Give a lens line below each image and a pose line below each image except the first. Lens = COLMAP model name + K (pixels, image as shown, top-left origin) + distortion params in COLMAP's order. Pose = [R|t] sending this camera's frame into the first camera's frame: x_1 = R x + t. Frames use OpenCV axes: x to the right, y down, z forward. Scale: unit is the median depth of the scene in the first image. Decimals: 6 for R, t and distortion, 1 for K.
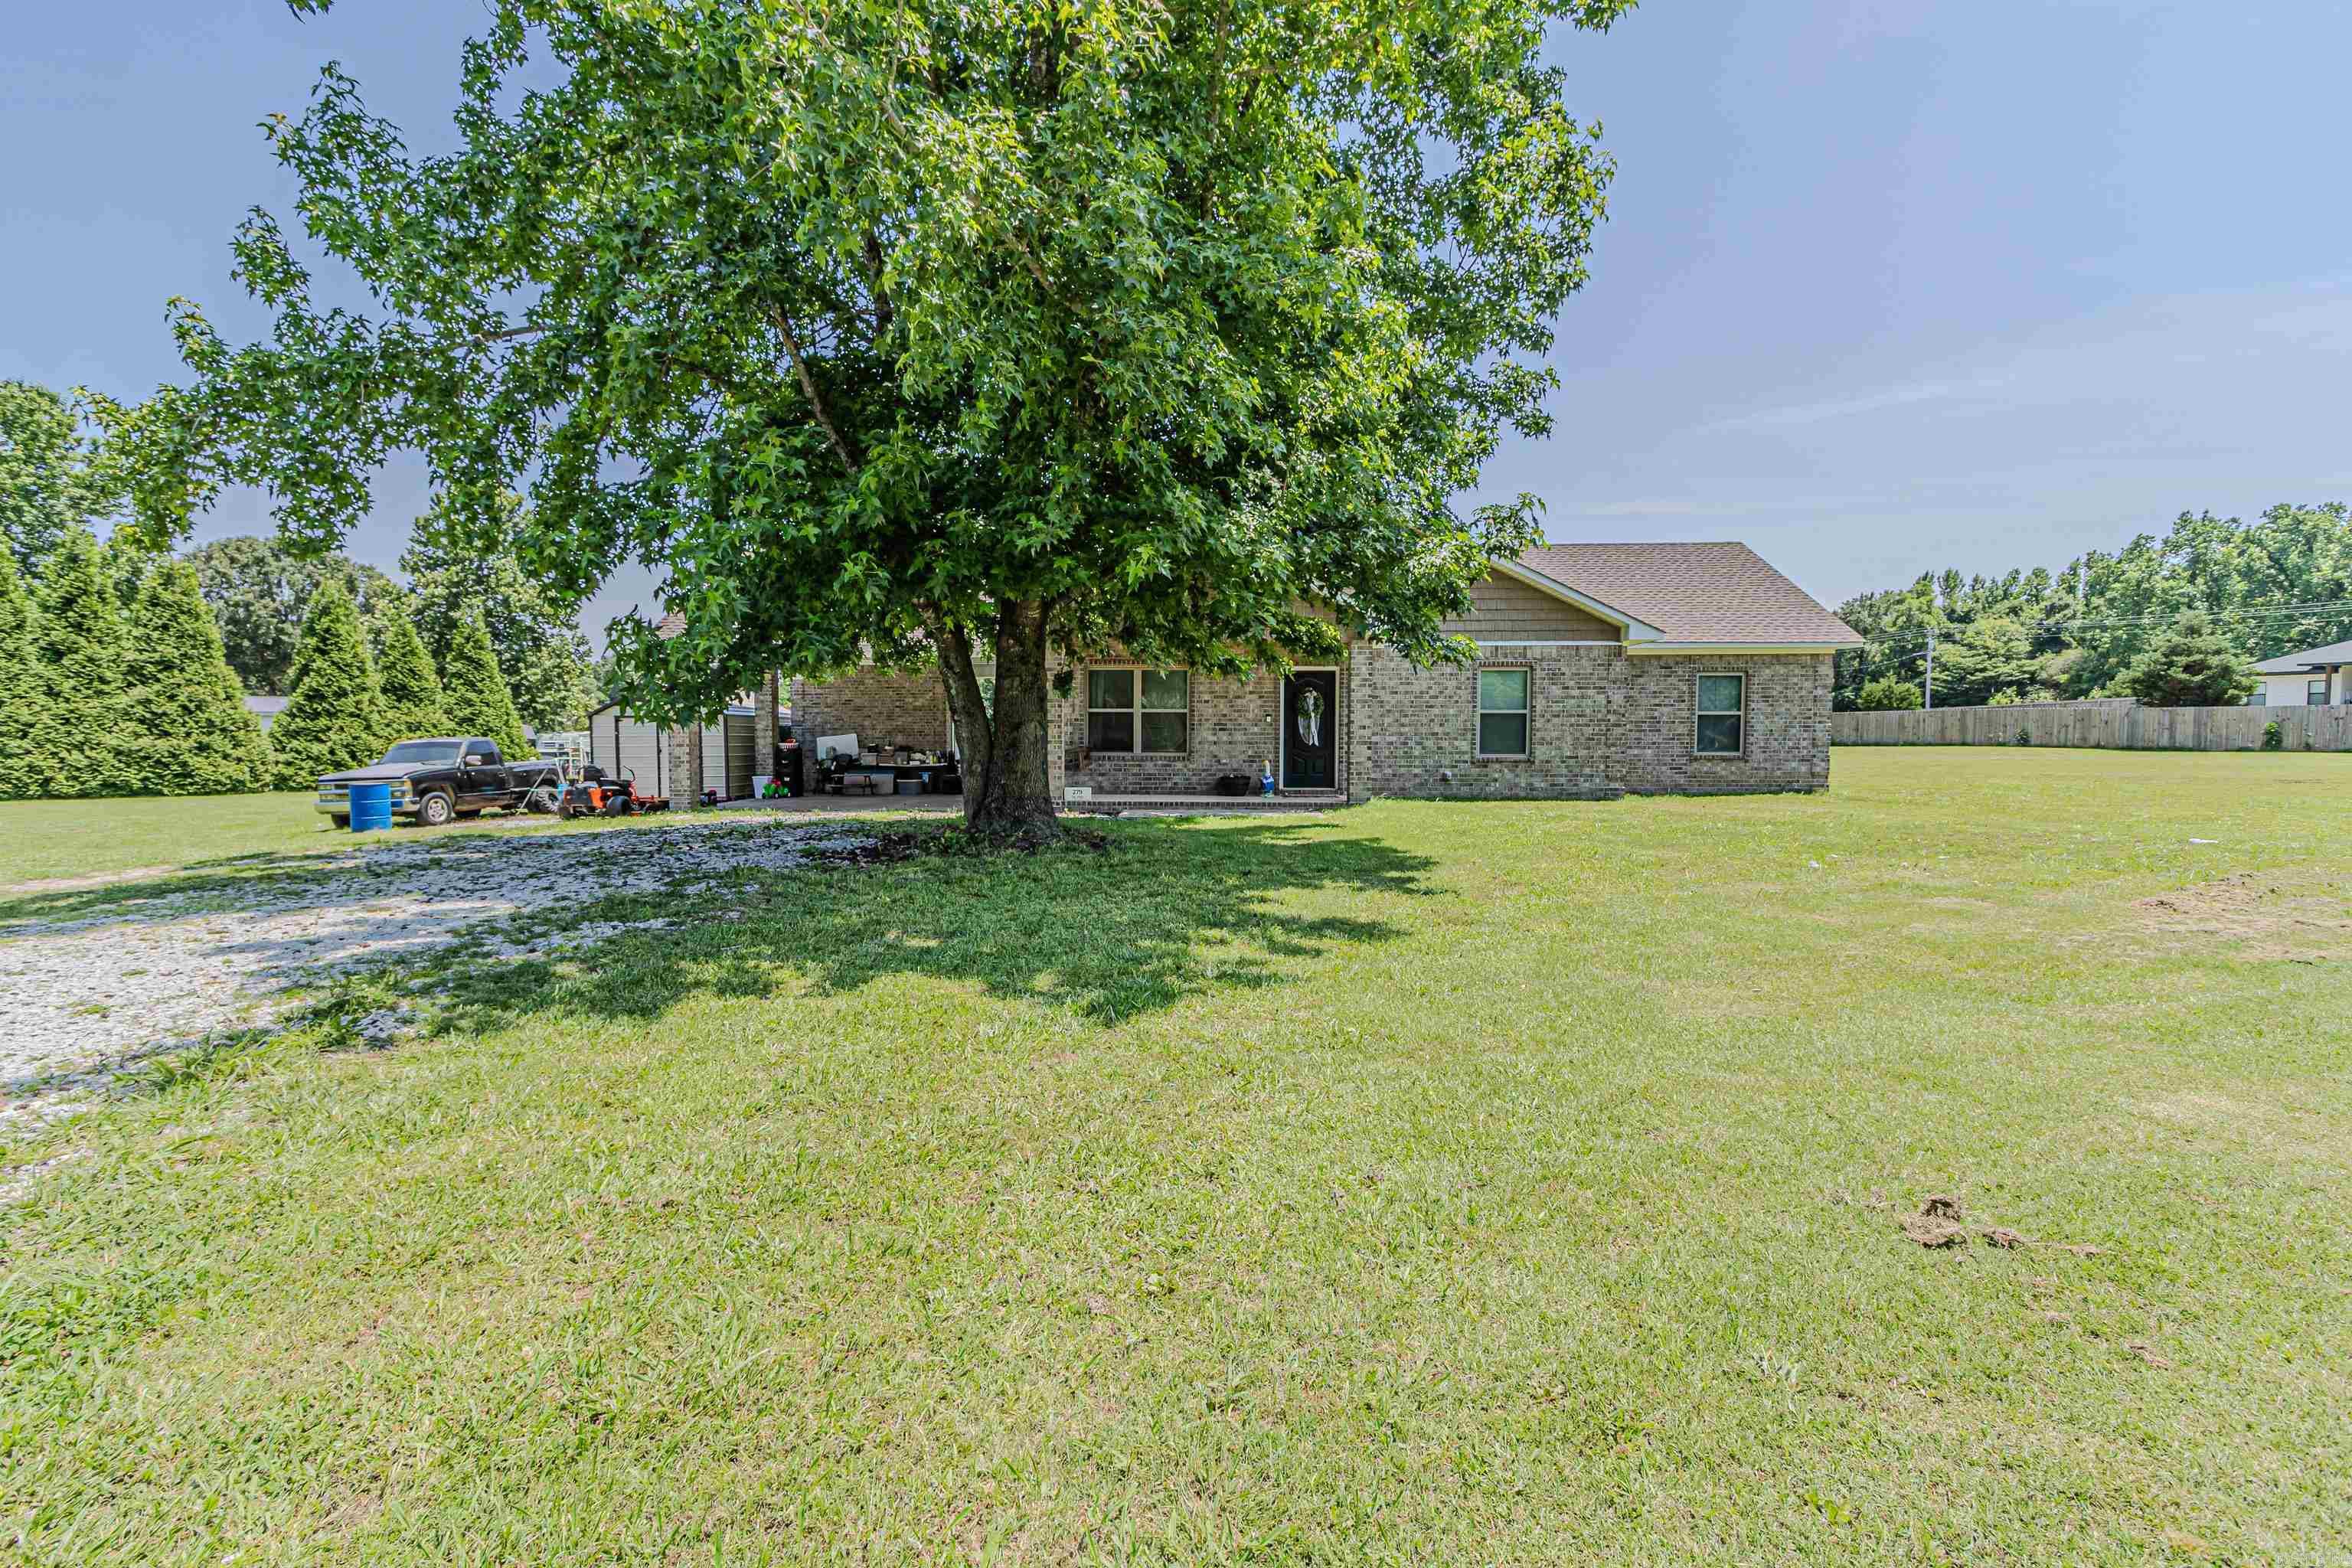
lens RADIAL K [[1132.5, 0, 1183.1], [0, 1132.5, 782.2], [0, 0, 1]] dist [0.003571, 0.000385]
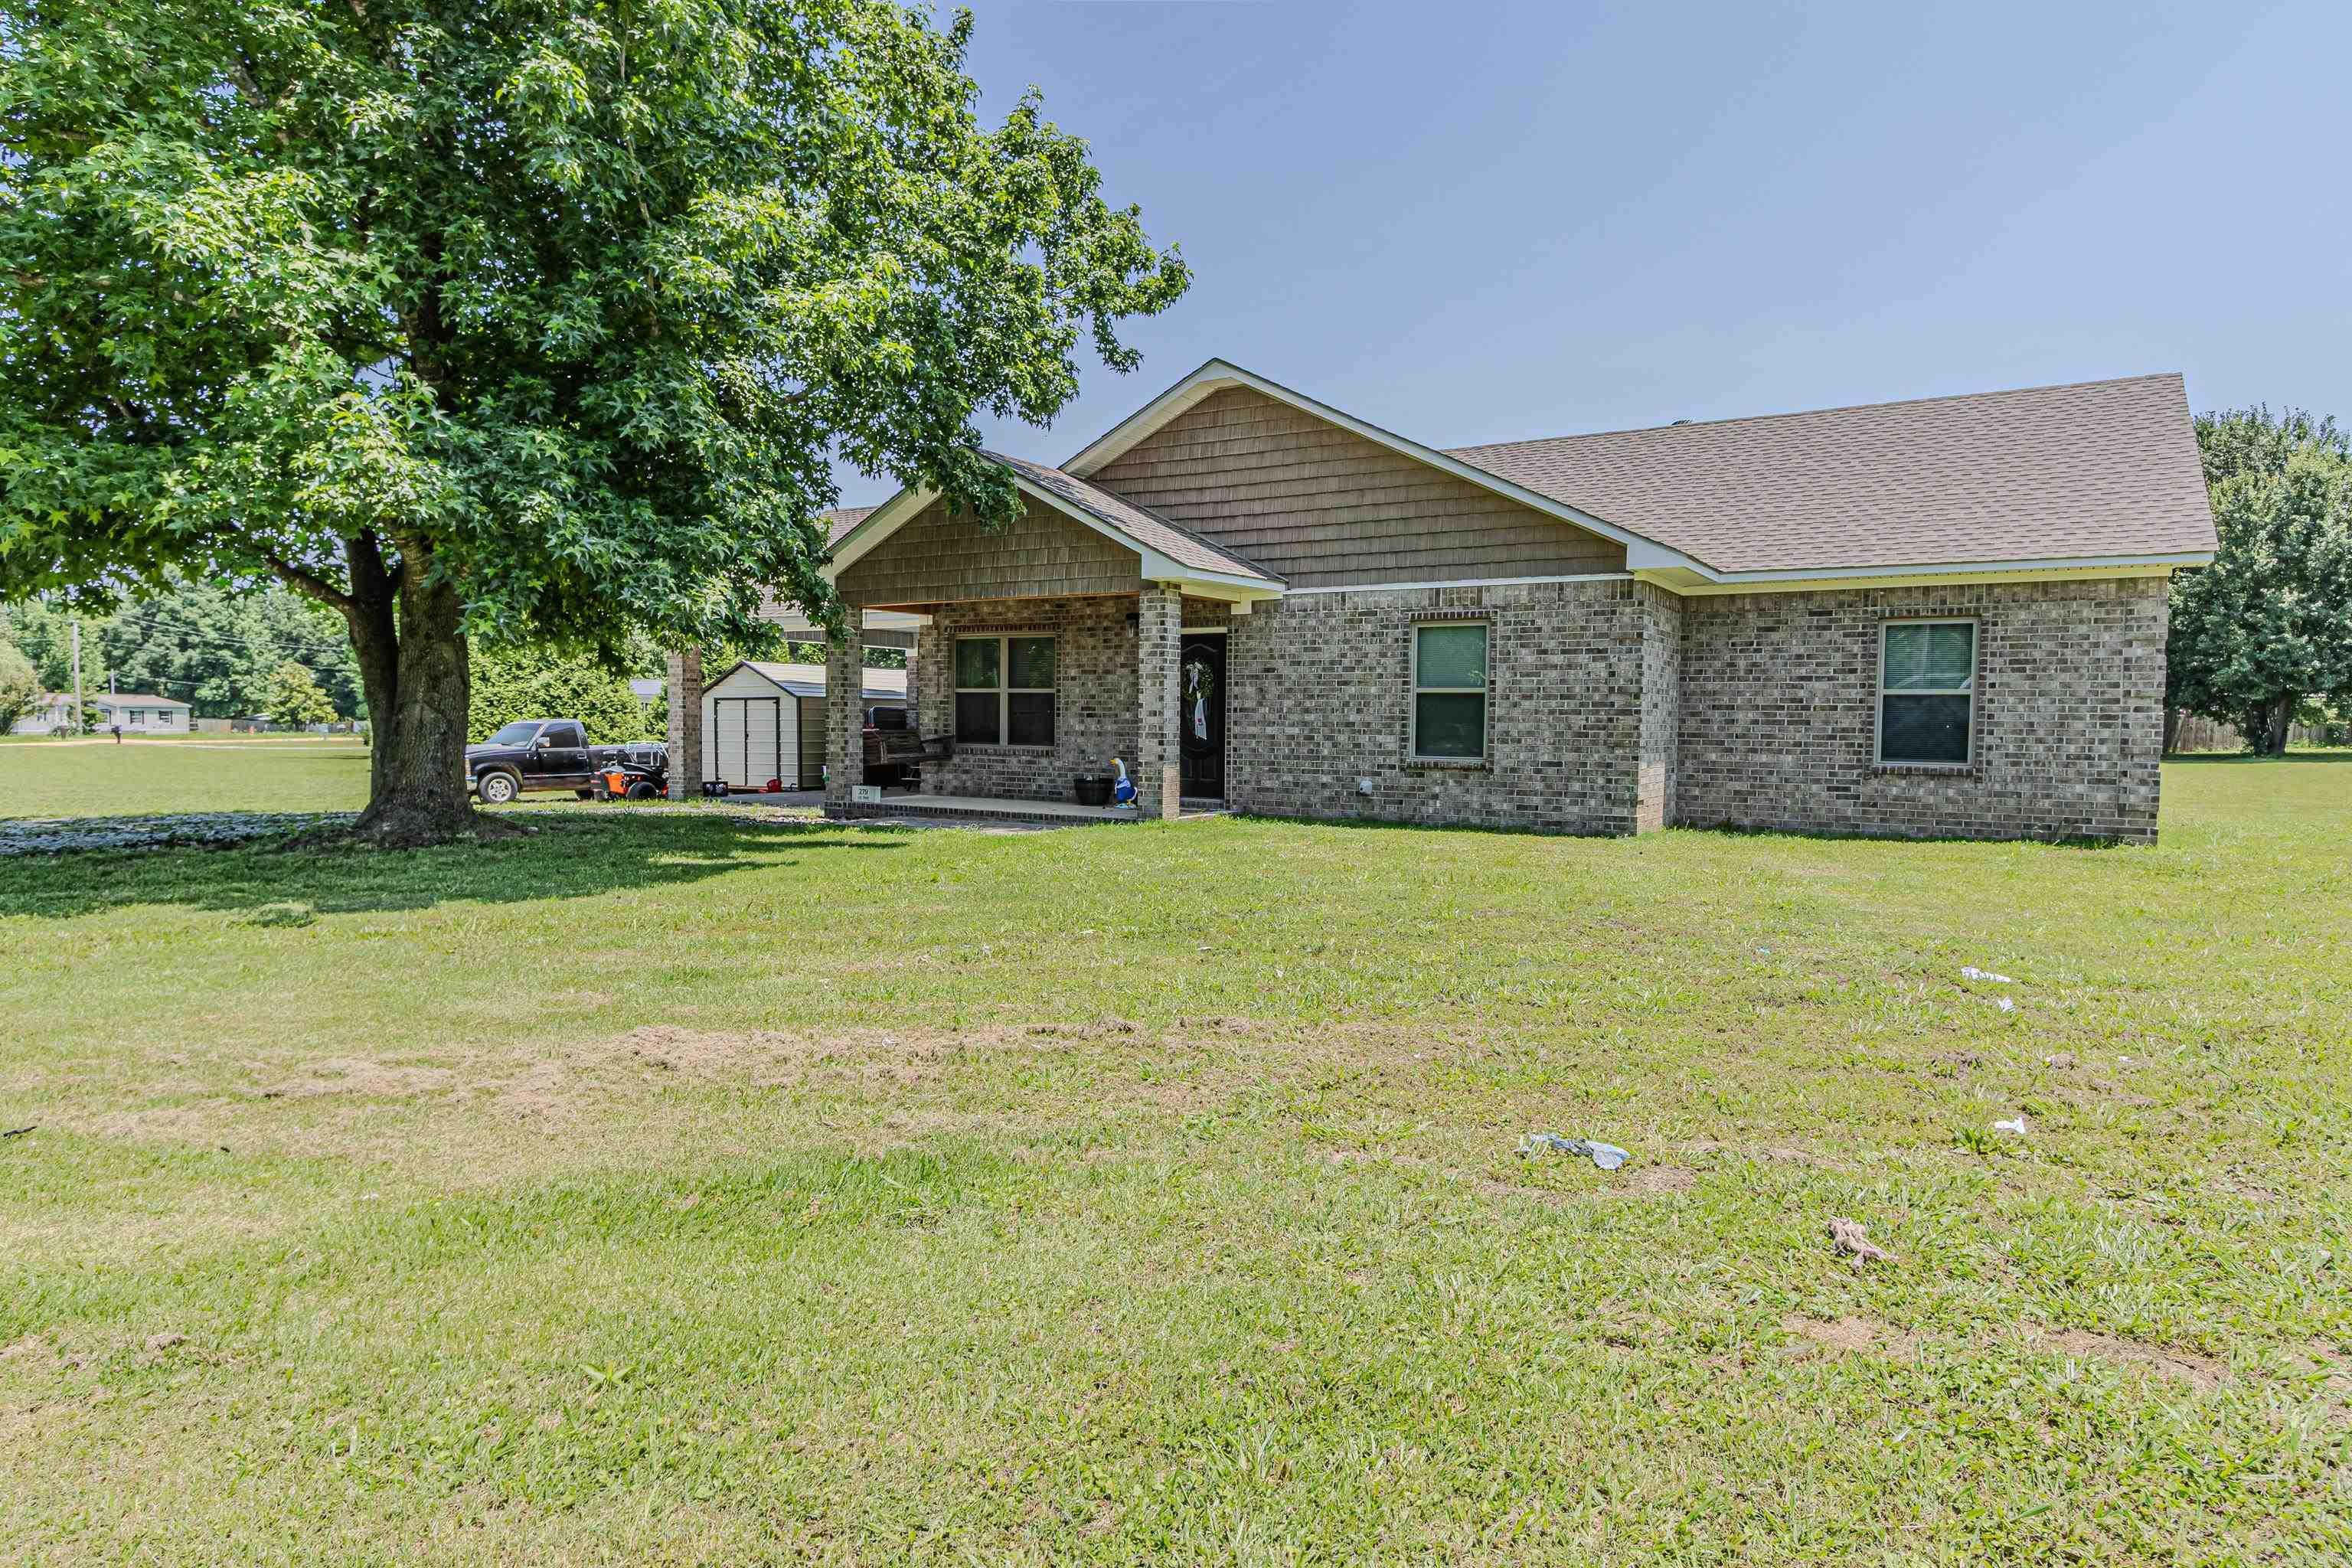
lens RADIAL K [[1434.7, 0, 1169.2], [0, 1434.7, 786.3], [0, 0, 1]] dist [0.001975, -0.000119]
pose [[0.857954, 0.031473, -0.512761, 0.495853], [-0.030733, 0.999478, 0.009925, -0.009947], [0.512806, 0.007243, 0.858474, 0.195656]]
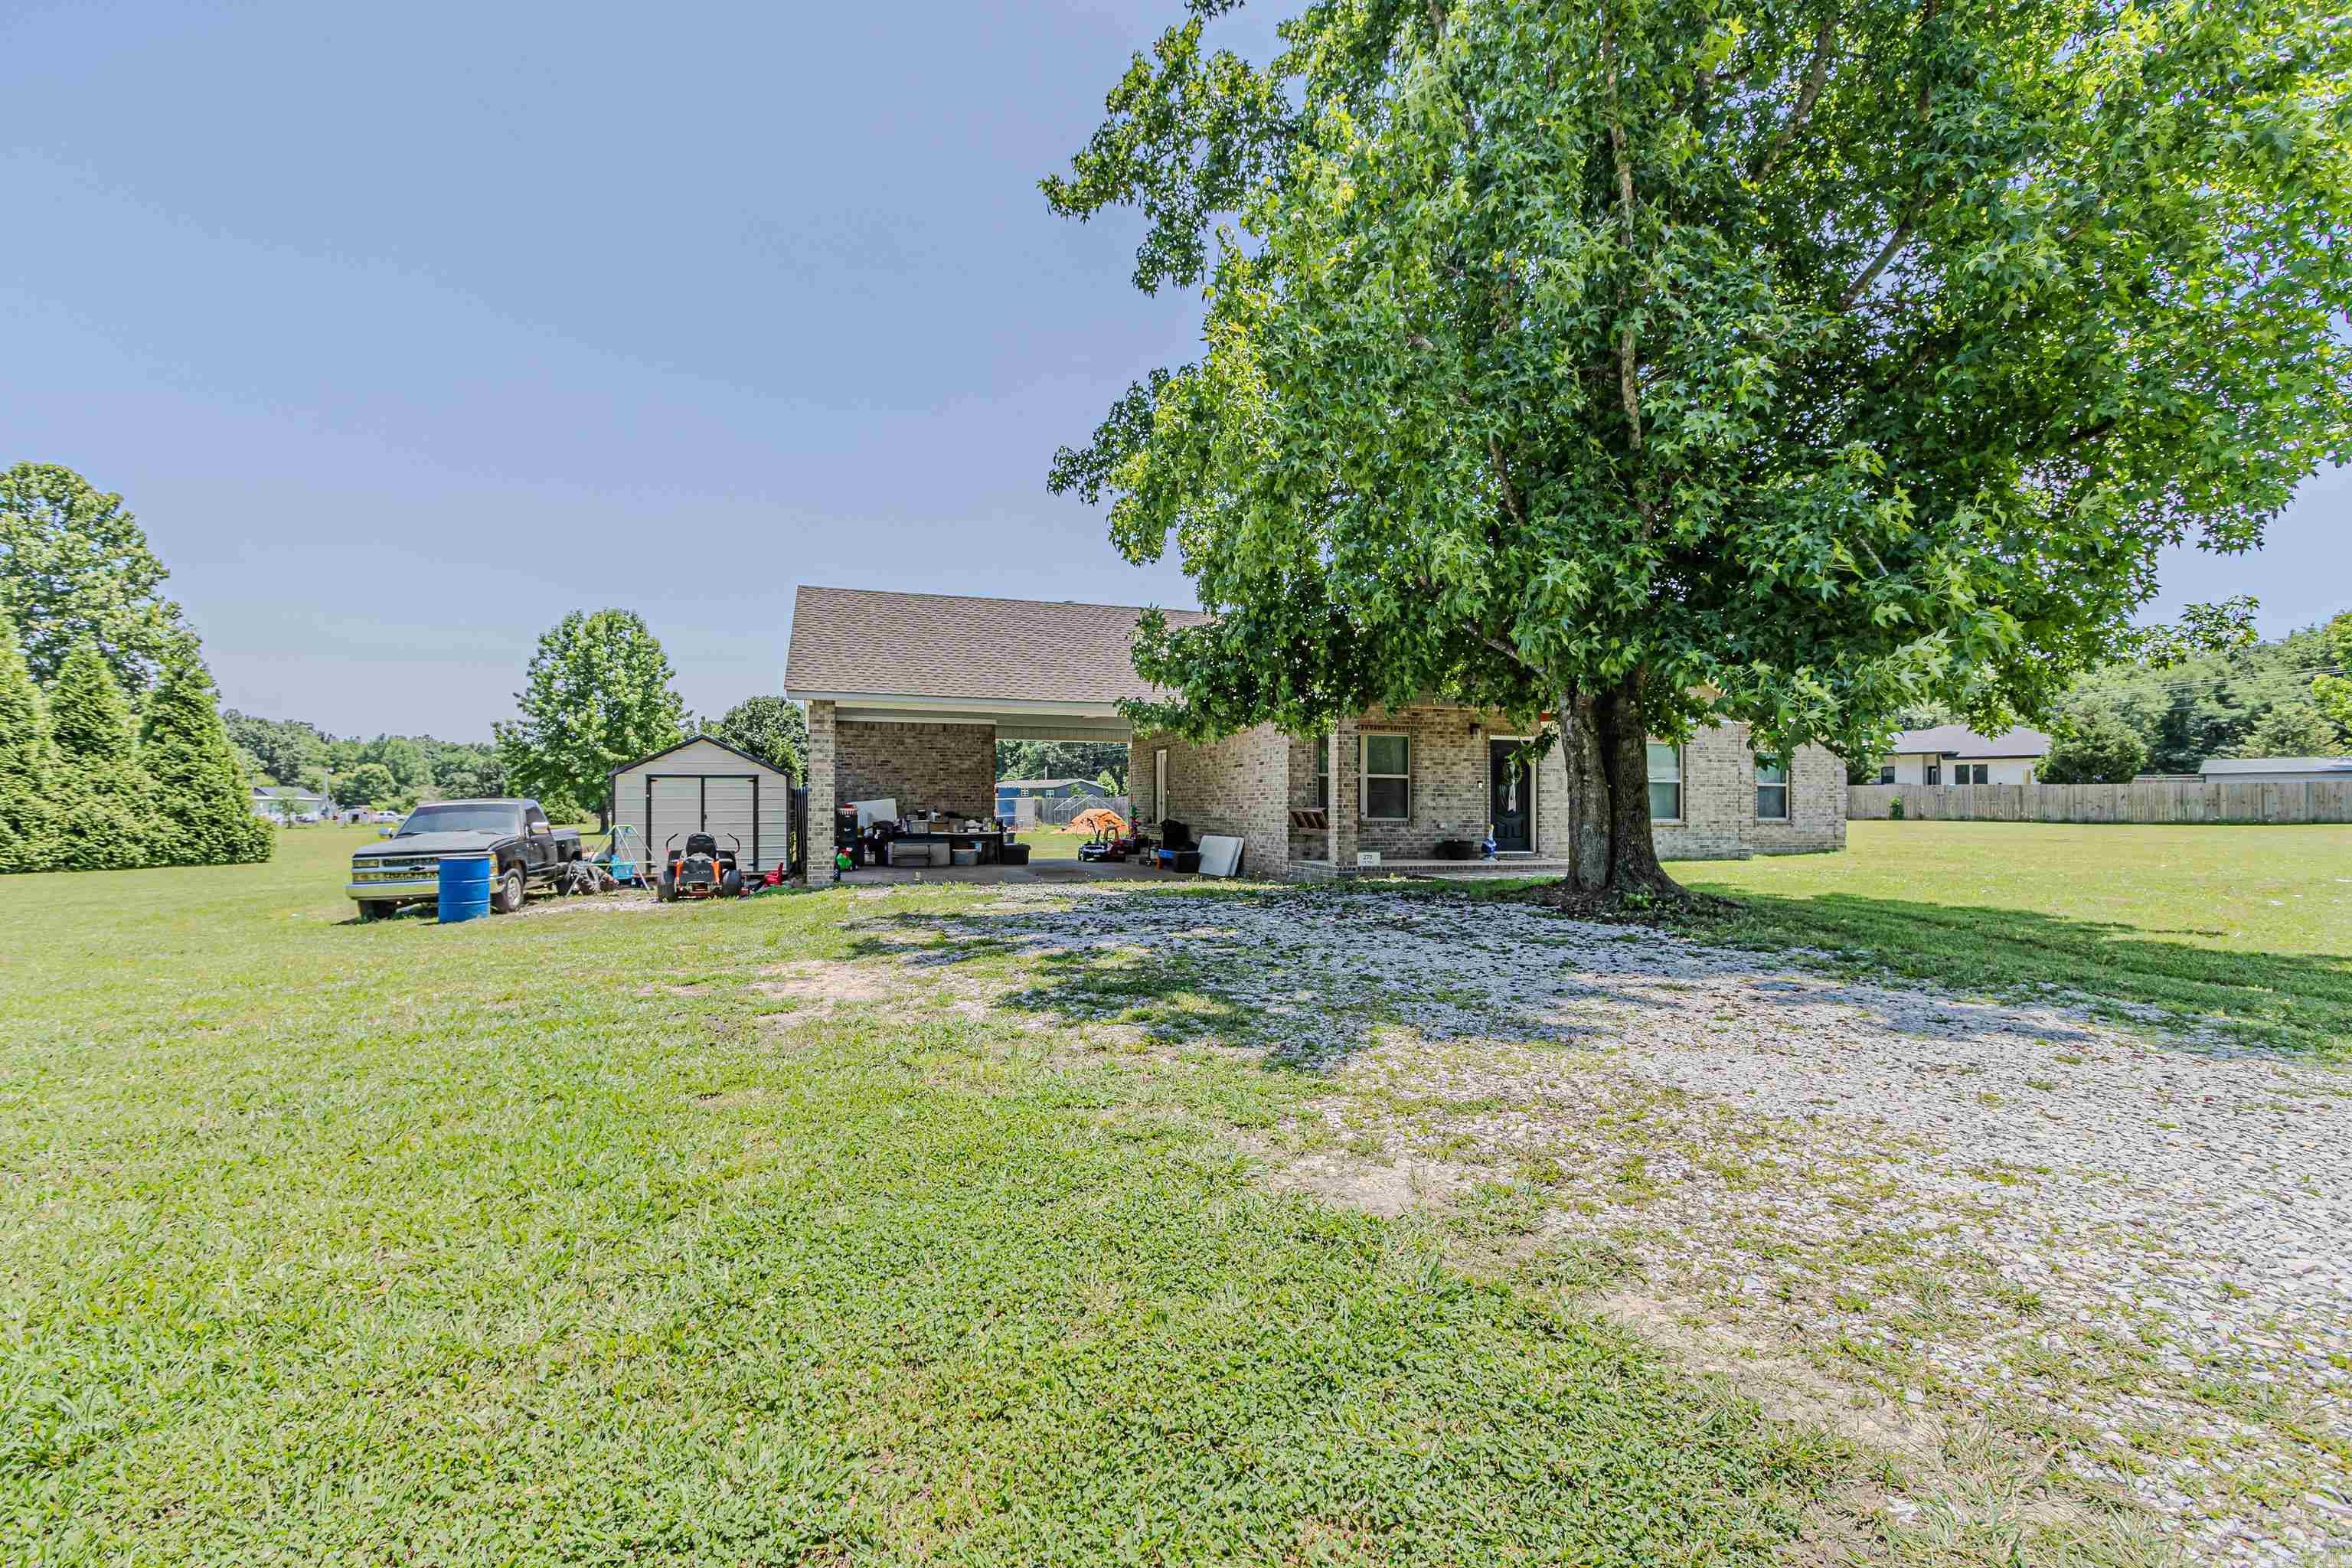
lens RADIAL K [[1132.5, 0, 1185.8], [0, 1132.5, 791.9], [0, 0, 1]] dist [0.003571, 0.000385]
pose [[0.943730, 0.008170, 0.330616, -0.459730], [0.009988, 0.998535, -0.053185, 0.002288], [-0.330566, 0.053495, 0.942266, 0.099974]]
